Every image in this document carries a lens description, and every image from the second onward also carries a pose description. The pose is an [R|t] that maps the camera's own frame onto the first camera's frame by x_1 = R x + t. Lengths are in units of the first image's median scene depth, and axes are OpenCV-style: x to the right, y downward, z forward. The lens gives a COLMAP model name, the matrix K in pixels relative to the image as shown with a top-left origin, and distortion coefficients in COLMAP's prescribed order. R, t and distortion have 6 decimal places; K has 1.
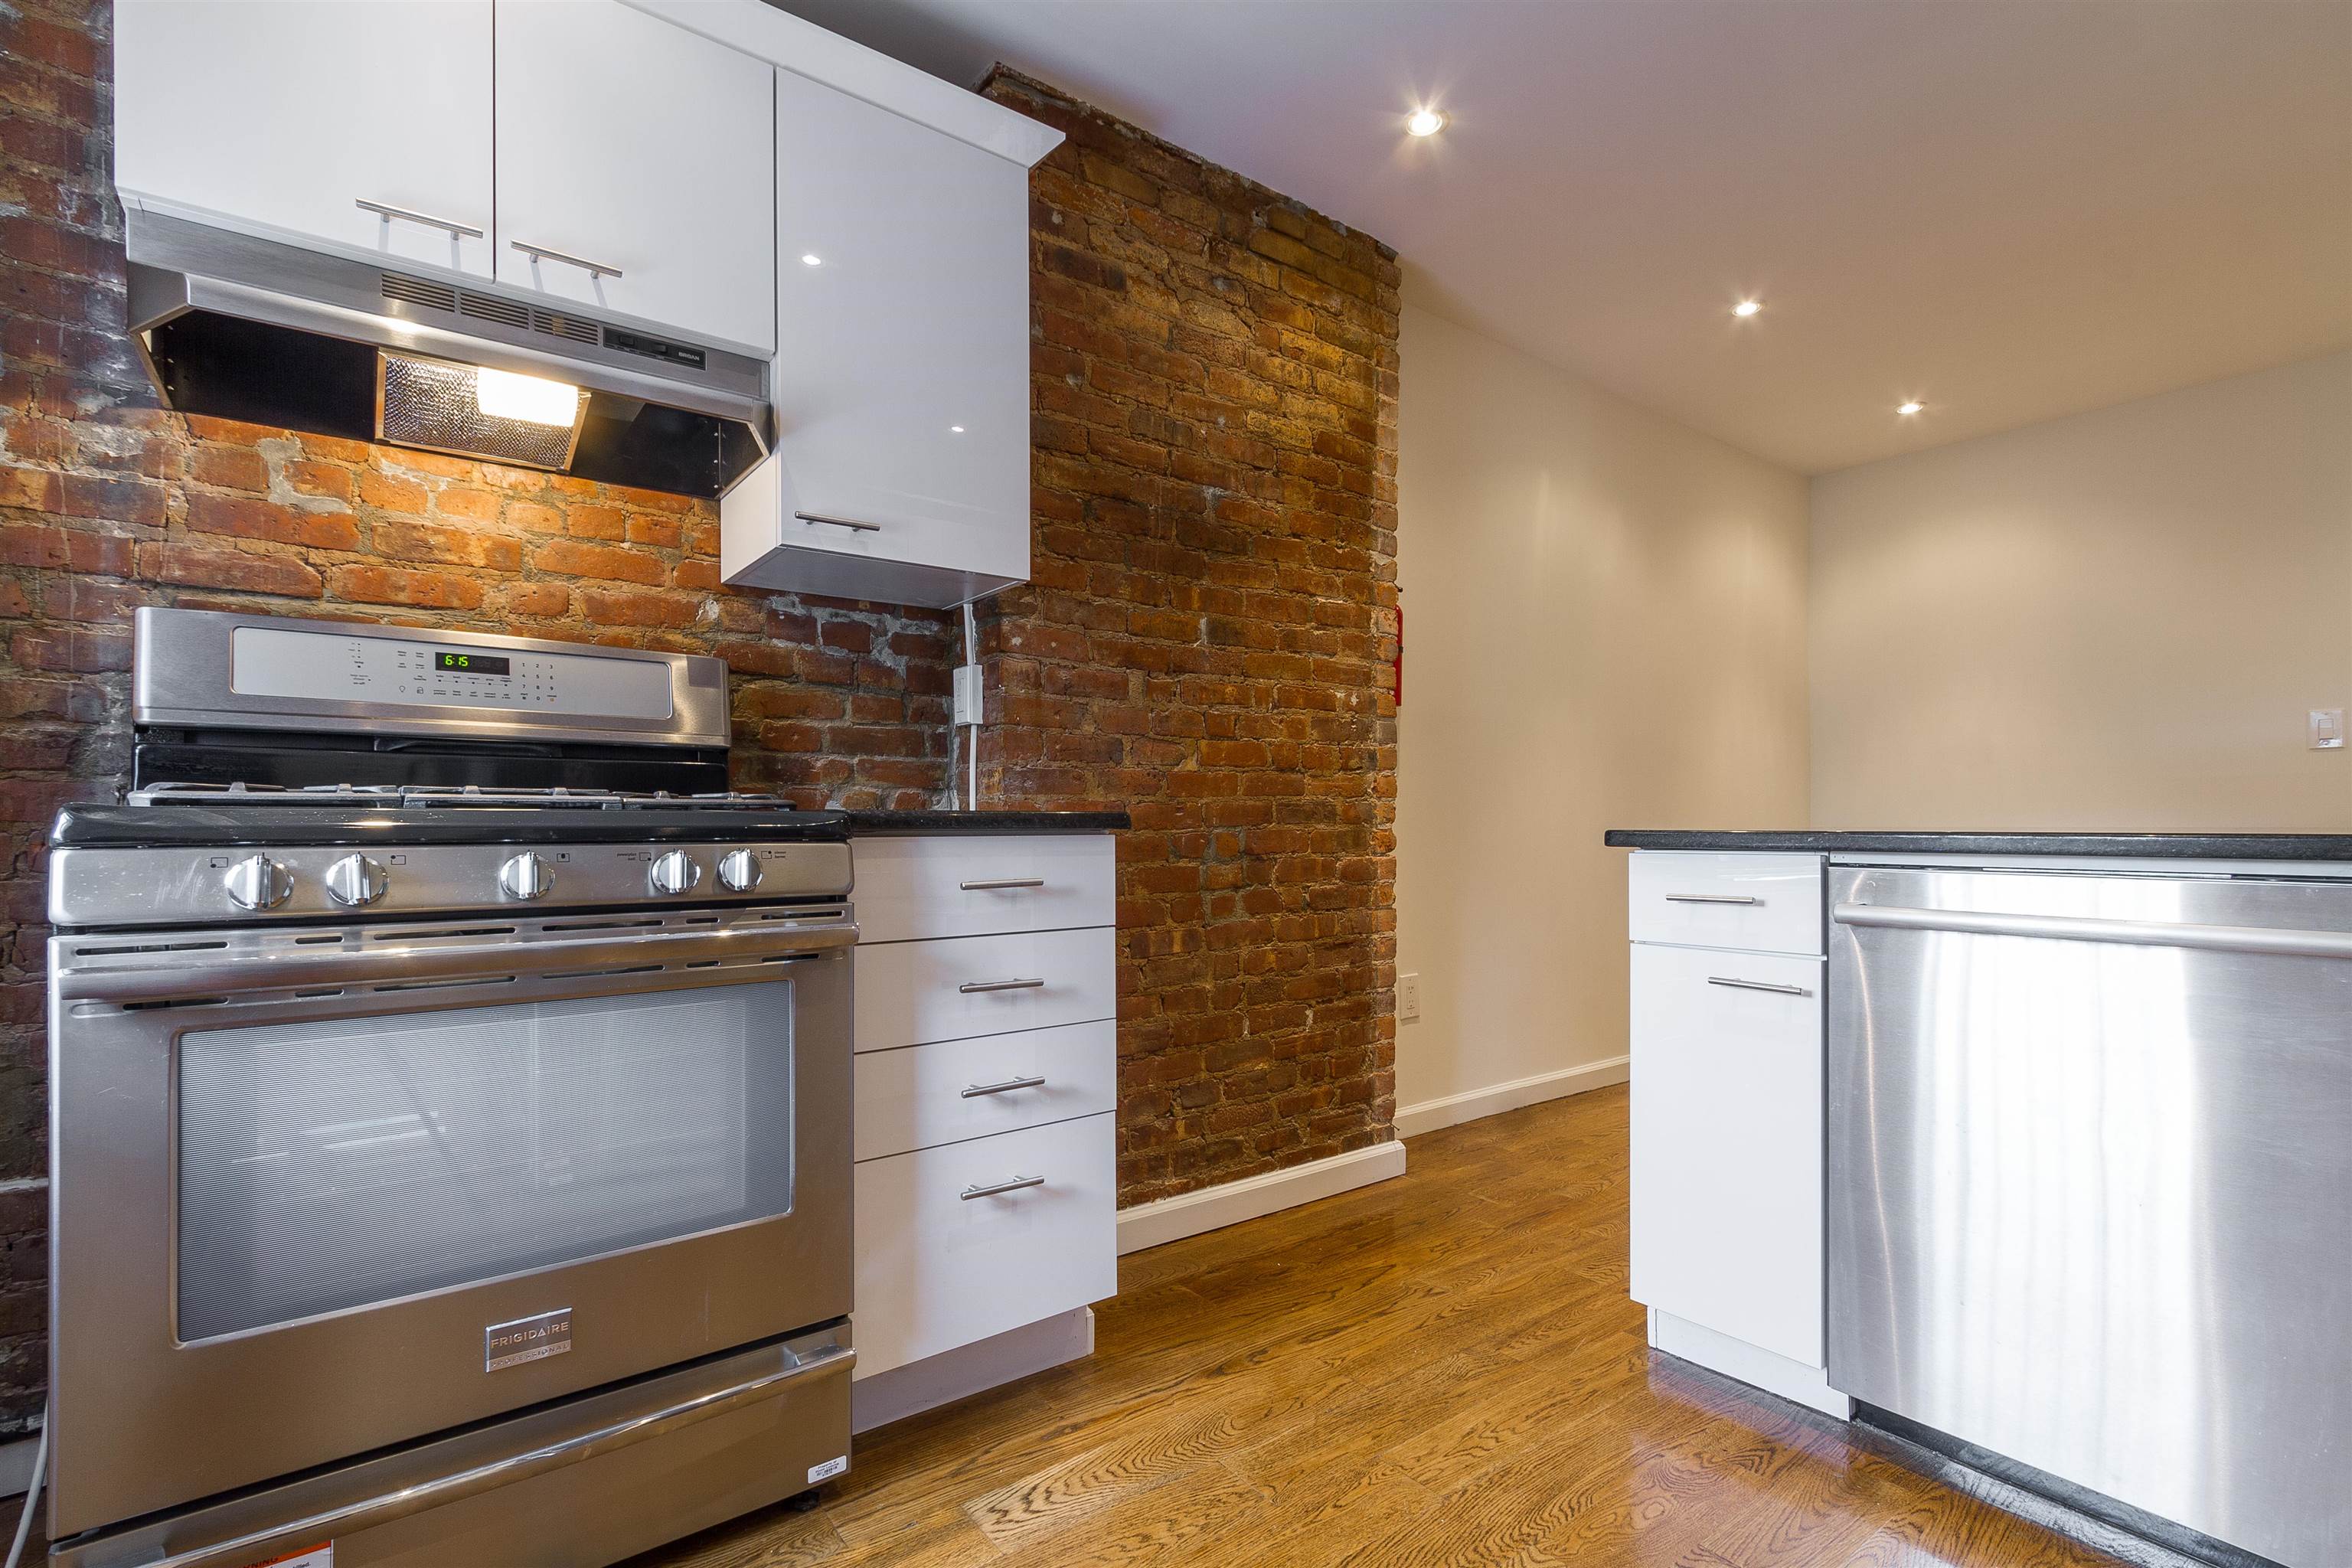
lens RADIAL K [[1083.9, 0, 1184.4], [0, 1083.9, 829.6], [0, 0, 1]] dist [0.001538, 0.000523]
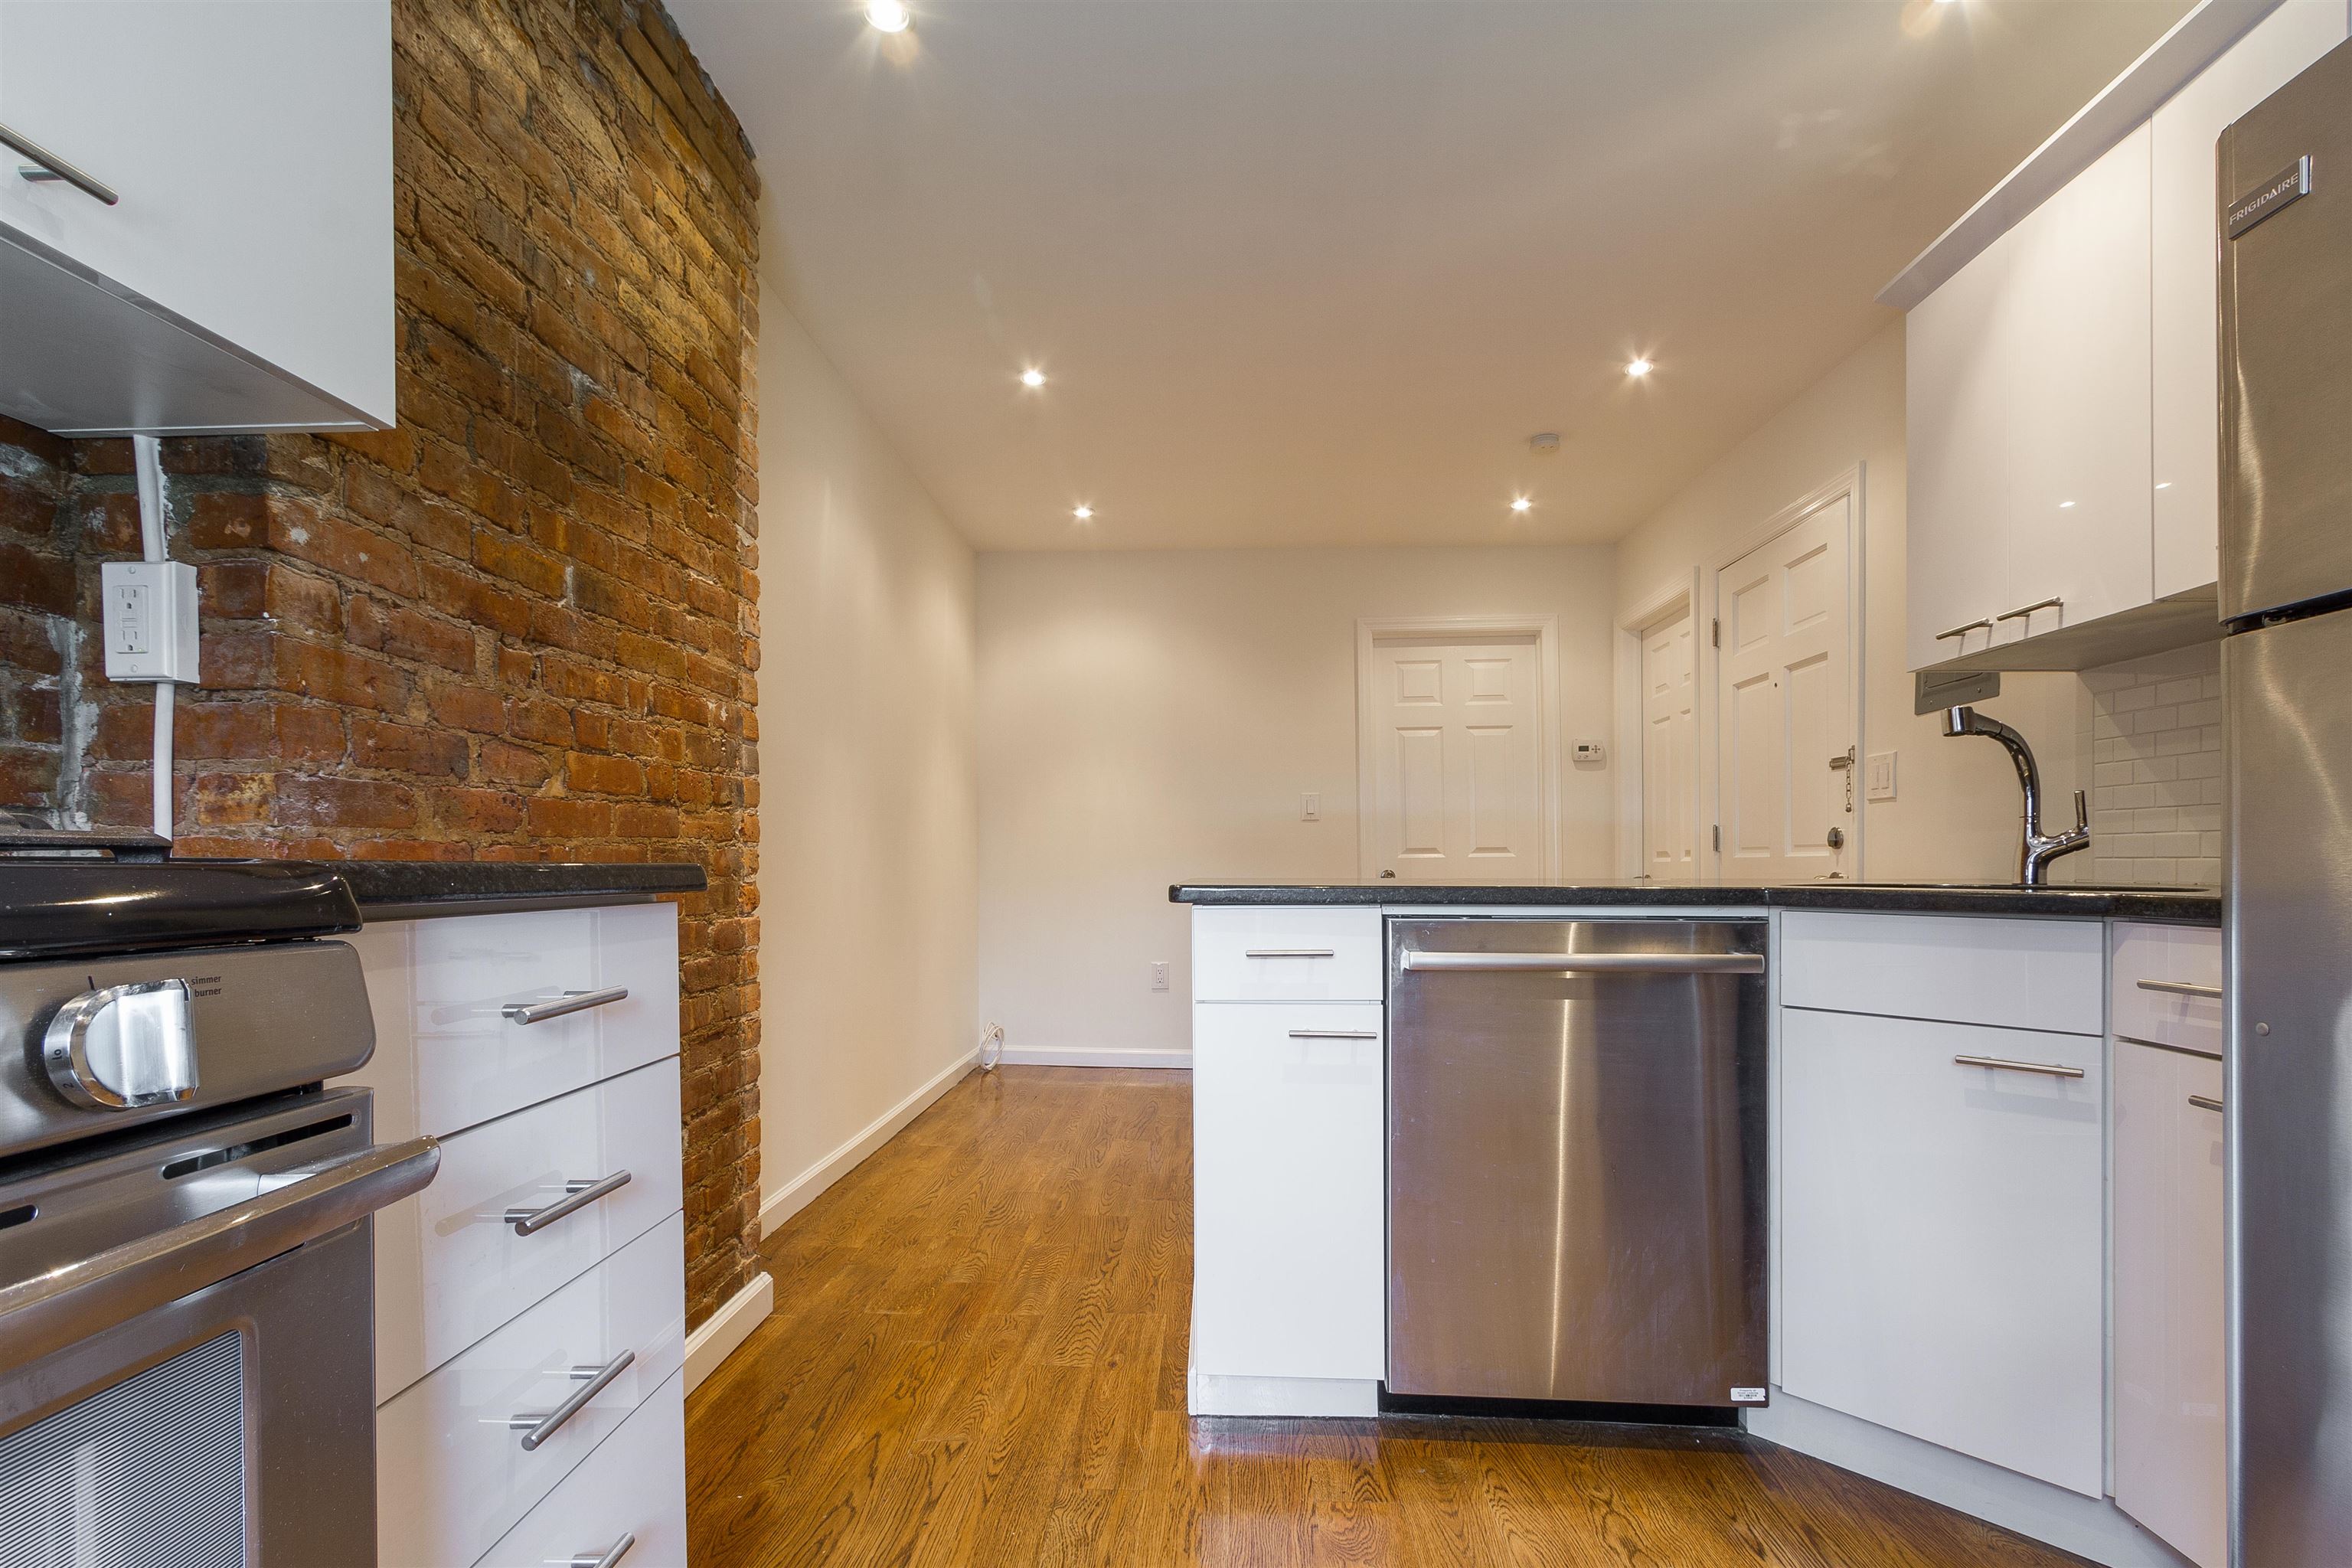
lens RADIAL K [[1083.9, 0, 1156.1], [0, 1083.9, 877.6], [0, 0, 1]] dist [0.001538, 0.000523]
pose [[0.655177, -0.004607, 0.755461, -0.248084], [0.001704, 0.999988, 0.004621, -0.008147], [-0.755474, -0.001740, 0.655177, 0.298544]]
